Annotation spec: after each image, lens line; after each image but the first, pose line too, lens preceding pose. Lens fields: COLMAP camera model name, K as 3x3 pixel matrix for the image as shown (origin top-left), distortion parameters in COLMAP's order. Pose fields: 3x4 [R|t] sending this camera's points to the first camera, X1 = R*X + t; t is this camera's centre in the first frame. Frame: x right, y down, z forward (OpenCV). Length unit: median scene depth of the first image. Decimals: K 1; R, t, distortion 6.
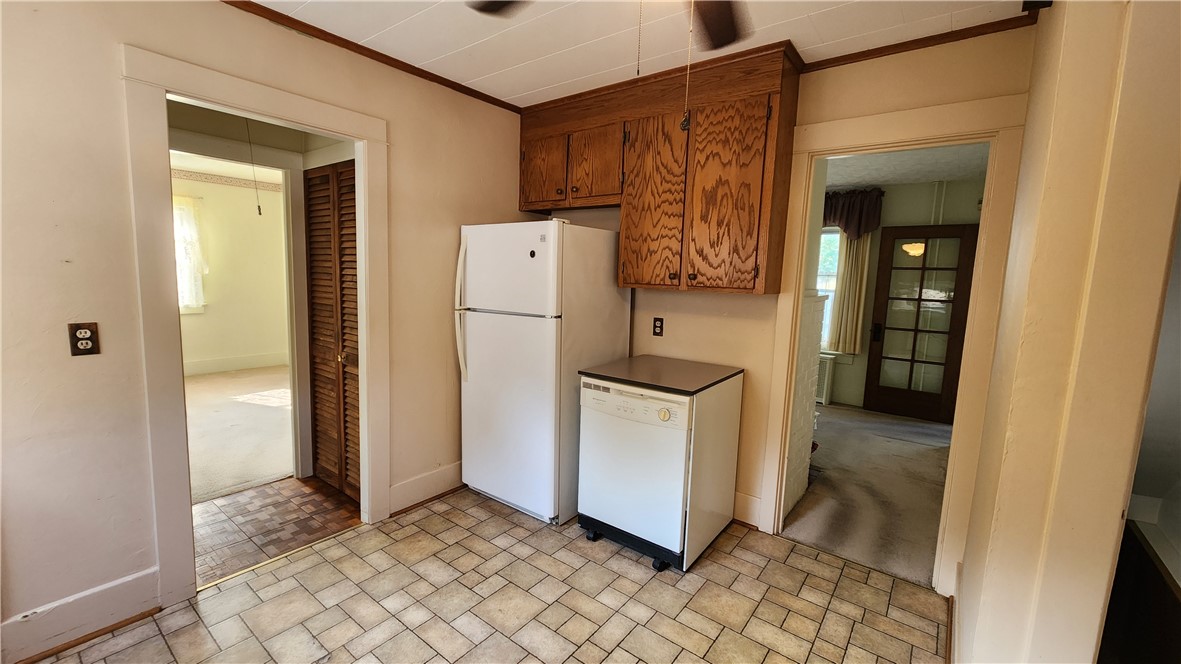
lens RADIAL K [[480.2, 0, 589.0], [0, 480.2, 331.0], [0, 0, 1]] dist [0.011770, -0.000289]
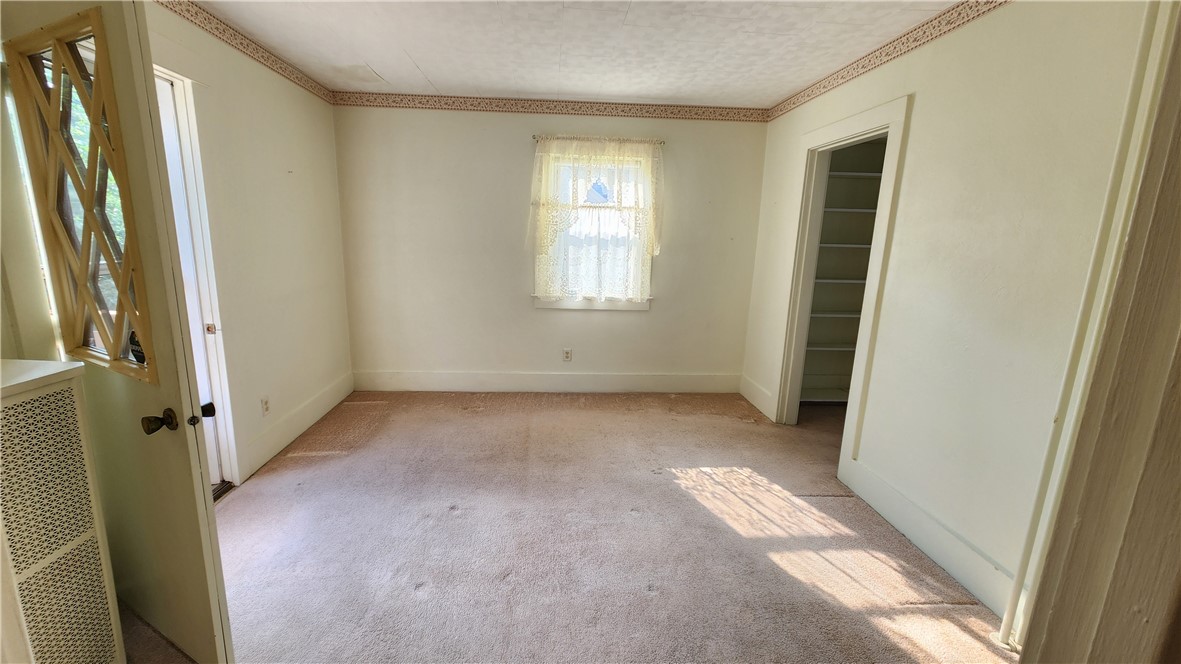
lens RADIAL K [[480.2, 0, 586.6], [0, 480.2, 331.6], [0, 0, 1]] dist [0.011770, -0.000289]
pose [[0.693434, 0.127962, -0.709066, -0.361510], [-0.089735, 0.991779, 0.091226, -0.063216], [0.714911, 0.000368, 0.699216, 0.451138]]
